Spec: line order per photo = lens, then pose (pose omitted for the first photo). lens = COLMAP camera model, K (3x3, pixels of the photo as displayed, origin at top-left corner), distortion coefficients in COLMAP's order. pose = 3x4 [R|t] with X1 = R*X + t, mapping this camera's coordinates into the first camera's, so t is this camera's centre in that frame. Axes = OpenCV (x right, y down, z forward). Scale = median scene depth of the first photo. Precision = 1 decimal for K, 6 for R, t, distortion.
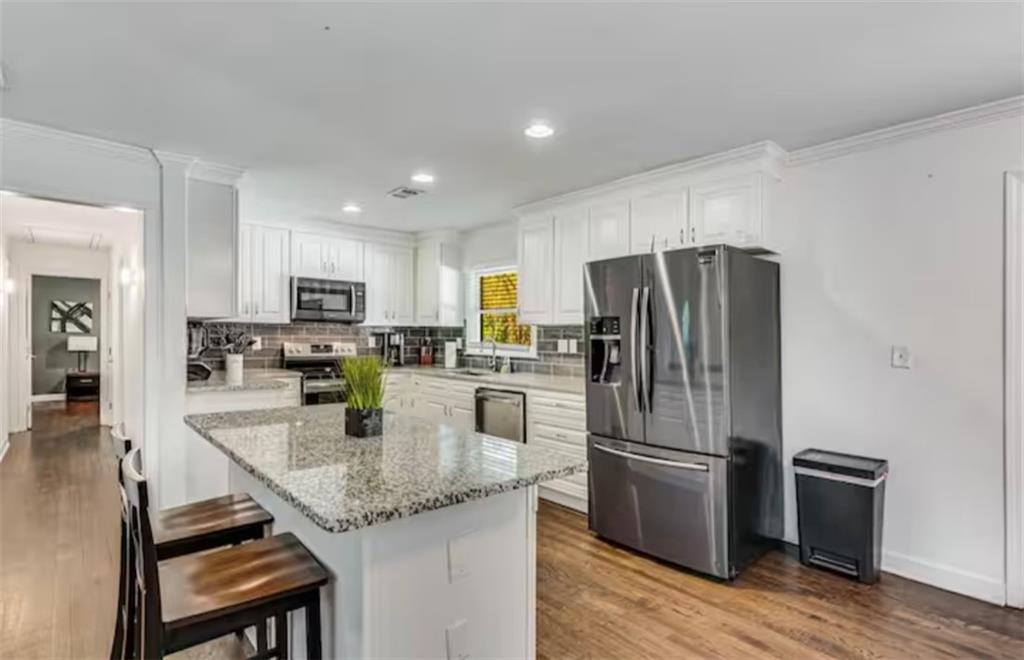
lens RADIAL K [[485.2, 0, 506.3], [0, 485.2, 348.2], [0, 0, 1]] dist [-0.000441, 0.000453]
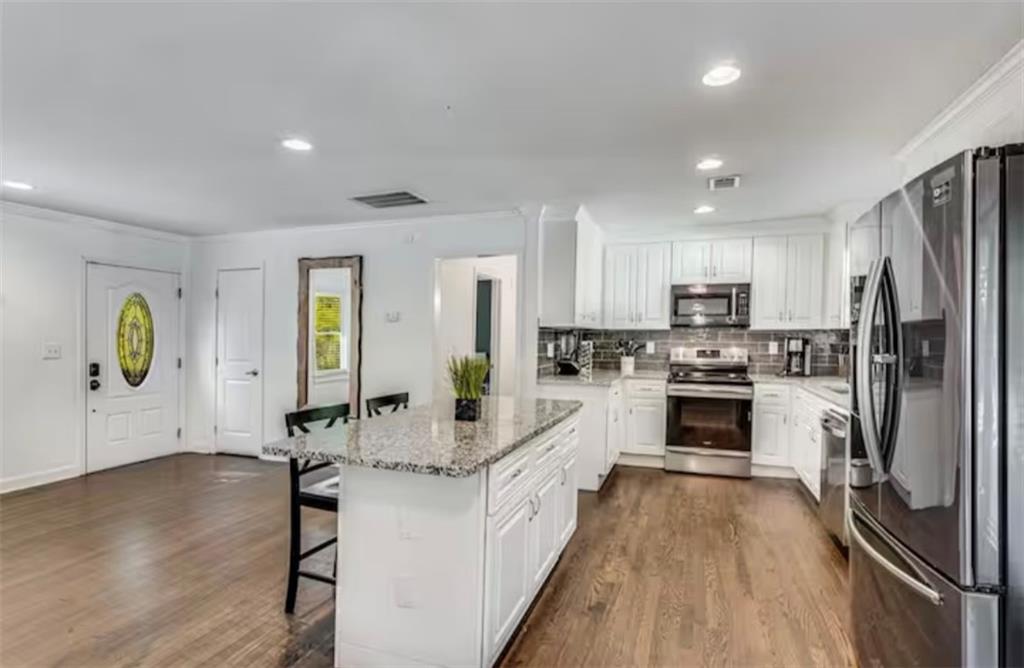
lens RADIAL K [[500.4, 0, 534.1], [0, 500.4, 351.4], [0, 0, 1]] dist [0.001683, -0.000087]
pose [[0.506887, 0.019036, -0.861802, 0.373262], [-0.022812, 0.999702, 0.008664, -0.005505], [0.861710, 0.015268, 0.507171, 0.203925]]
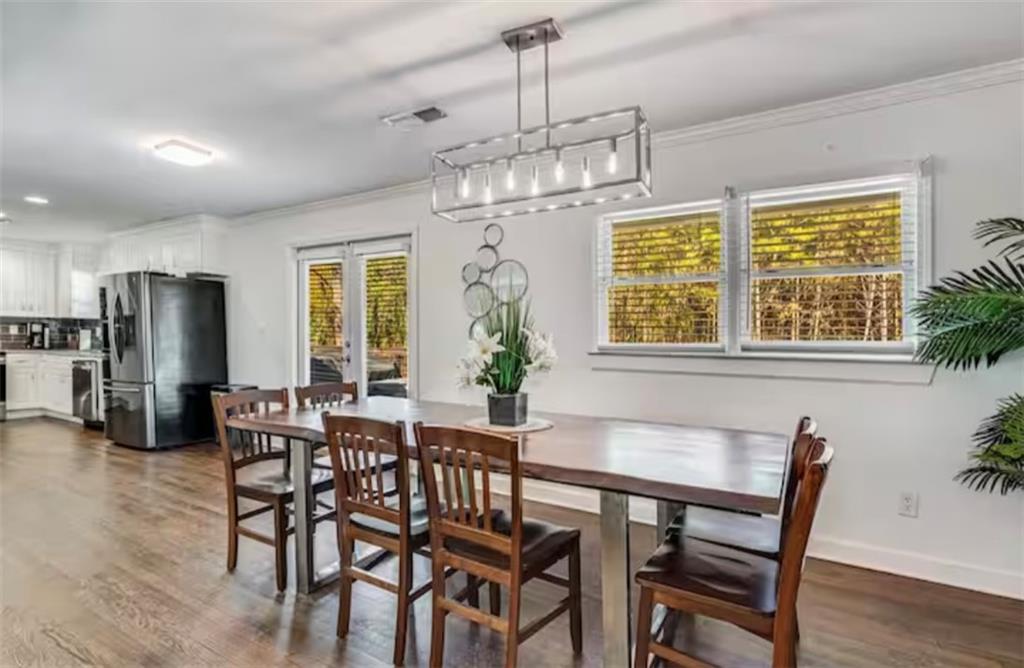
lens RADIAL K [[482.9, 0, 514.3], [0, 482.9, 352.5], [0, 0, 1]] dist [0.002269, 0.000603]
pose [[0.951023, -0.006176, 0.309058, 0.702656], [0.003669, 0.999955, 0.008693, 0.049434], [-0.309098, -0.007134, 0.951003, -0.714261]]
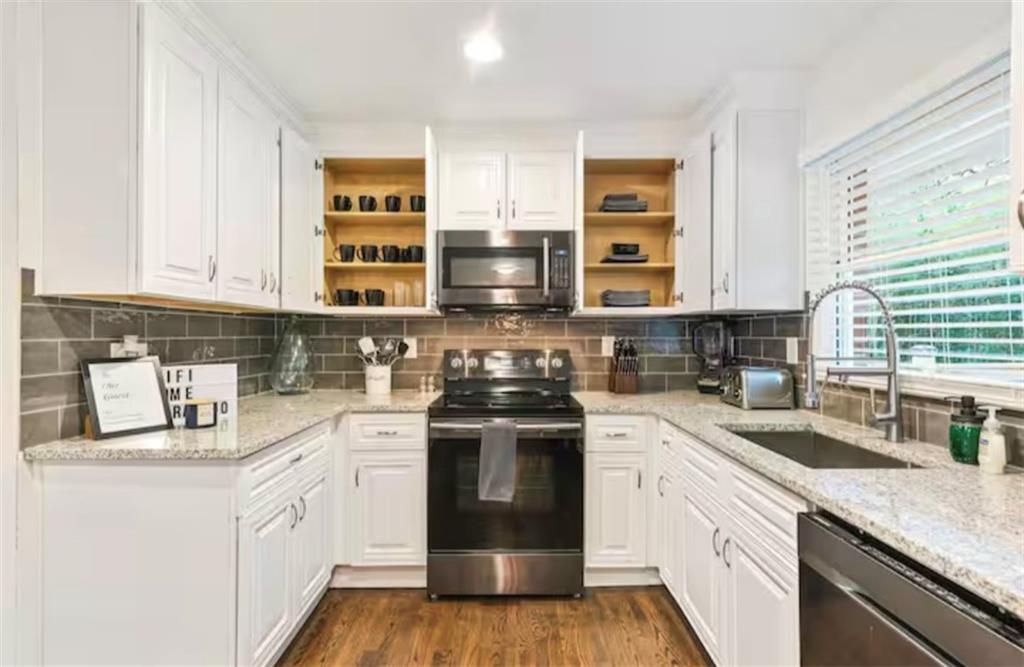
lens RADIAL K [[486.4, 0, 512.0], [0, 486.4, 333.5], [0, 0, 1]] dist [-0.000024, -0.000022]
pose [[0.742147, -0.012121, -0.670128, 0.004209], [-0.007152, 0.999636, -0.026002, -0.015243], [0.670199, 0.024090, 0.741790, 0.681181]]
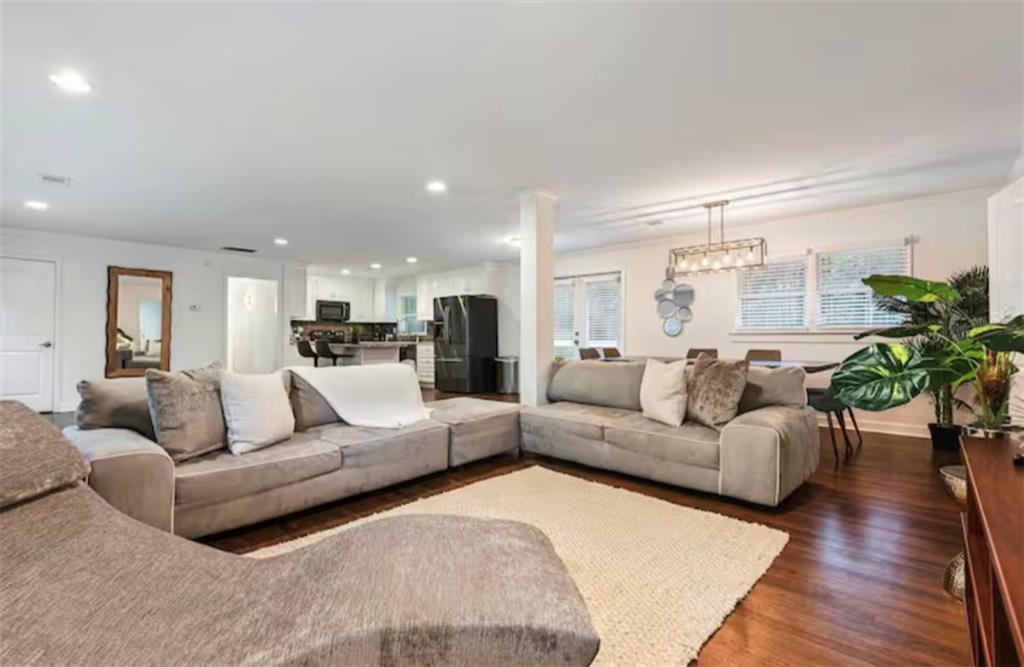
lens RADIAL K [[468.7, 0, 512.0], [0, 468.7, 333.5], [0, 0, 1]] dist [-0.000014, -0.000069]
pose [[0.994166, -0.012486, 0.107133, 0.241615], [0.015402, 0.999532, -0.026433, 0.083085], [-0.106753, 0.027929, 0.993893, -1.357612]]
